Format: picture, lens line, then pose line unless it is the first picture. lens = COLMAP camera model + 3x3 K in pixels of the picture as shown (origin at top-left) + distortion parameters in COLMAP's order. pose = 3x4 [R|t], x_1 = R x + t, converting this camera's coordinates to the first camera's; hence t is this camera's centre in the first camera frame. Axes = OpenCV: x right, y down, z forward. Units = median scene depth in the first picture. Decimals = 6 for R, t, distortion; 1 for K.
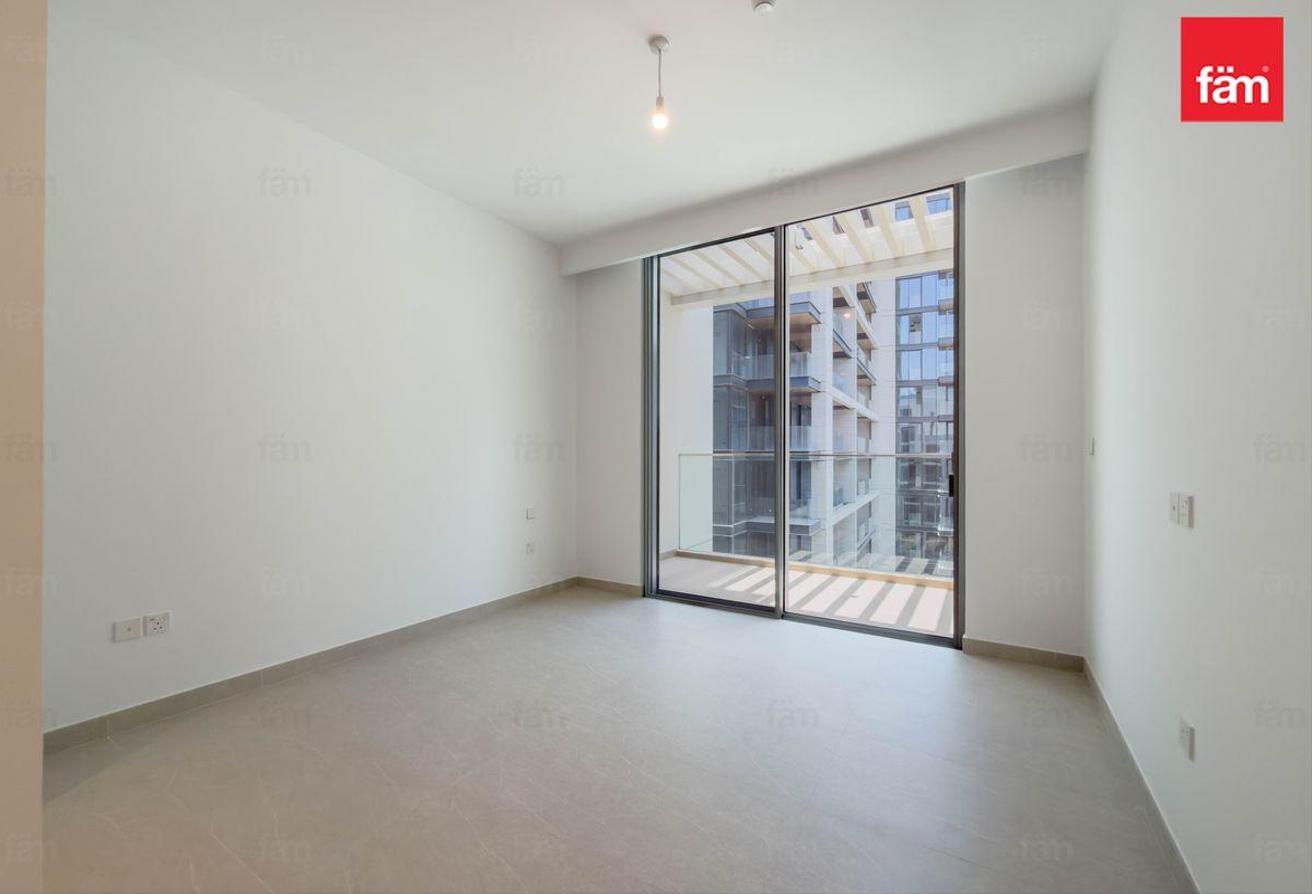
lens RADIAL K [[530.2, 0, 653.5], [0, 530.2, 452.8], [0, 0, 1]] dist [0.000206, 0.000270]
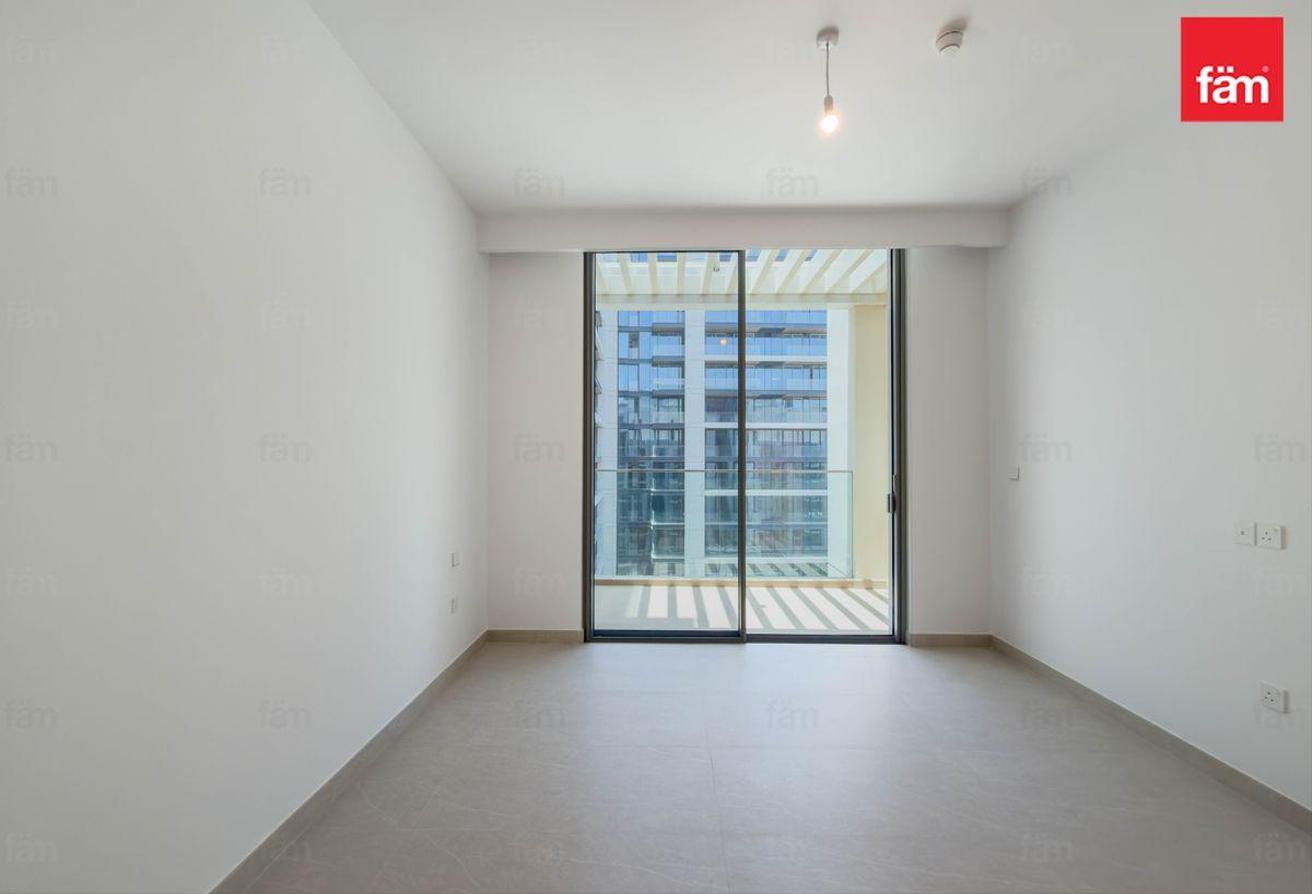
lens RADIAL K [[530.2, 0, 657.3], [0, 530.2, 449.9], [0, 0, 1]] dist [0.000206, 0.000270]
pose [[0.860195, 0.006458, 0.509924, -0.356301], [-0.001627, 0.999949, -0.009919, -0.032907], [-0.509963, 0.007702, 0.860162, 0.192890]]
